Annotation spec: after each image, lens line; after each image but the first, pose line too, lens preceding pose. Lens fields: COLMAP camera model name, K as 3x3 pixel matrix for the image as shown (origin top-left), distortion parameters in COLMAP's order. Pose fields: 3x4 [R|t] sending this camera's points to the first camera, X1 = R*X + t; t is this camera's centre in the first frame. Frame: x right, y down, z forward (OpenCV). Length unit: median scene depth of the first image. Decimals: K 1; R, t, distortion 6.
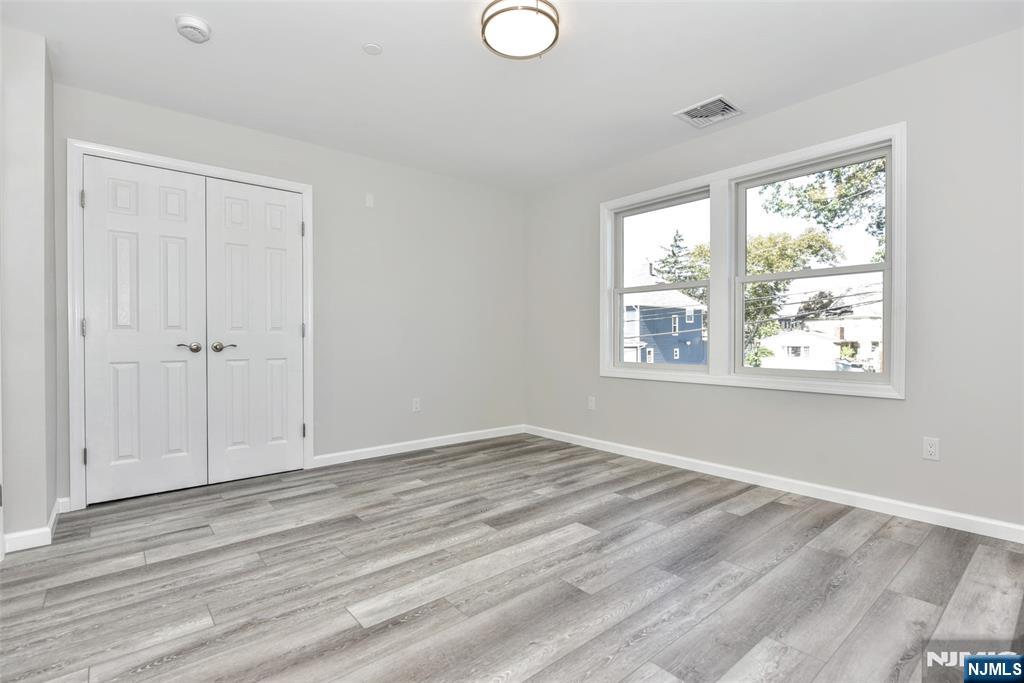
lens RADIAL K [[476.4, 0, 512.0], [0, 476.4, 341.5], [0, 0, 1]] dist [-0.005732, -0.000837]
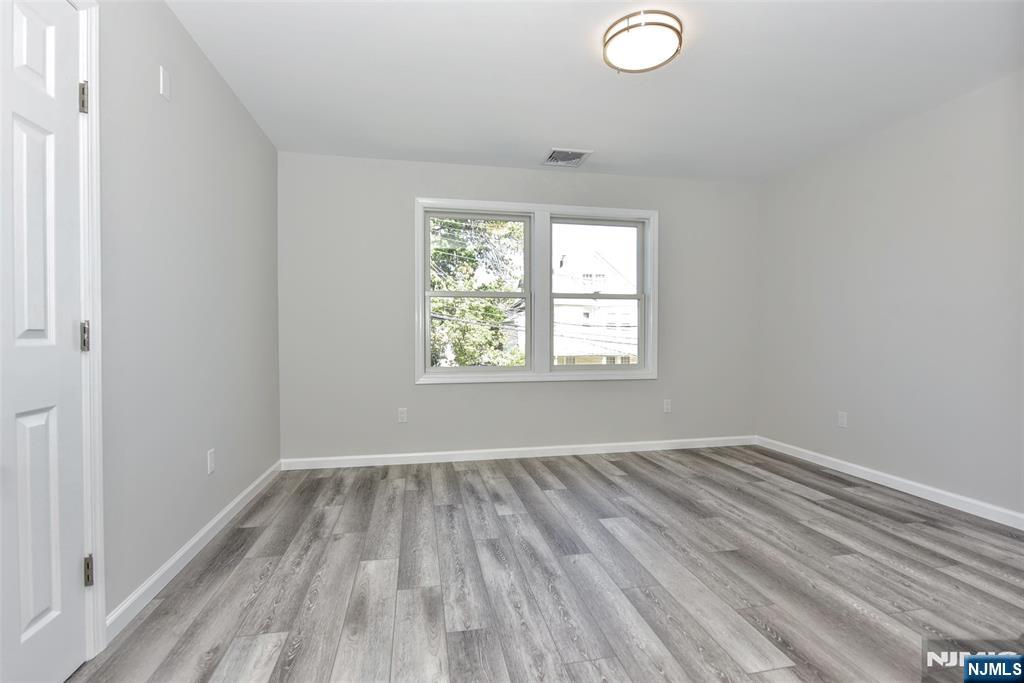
lens RADIAL K [[476.4, 0, 512.0], [0, 476.4, 341.5], [0, 0, 1]] dist [-0.005732, -0.000837]
pose [[0.481499, -0.009562, 0.876394, -0.823091], [0.006705, 0.999951, 0.007227, -0.019240], [-0.876421, 0.002396, 0.481540, 0.623849]]
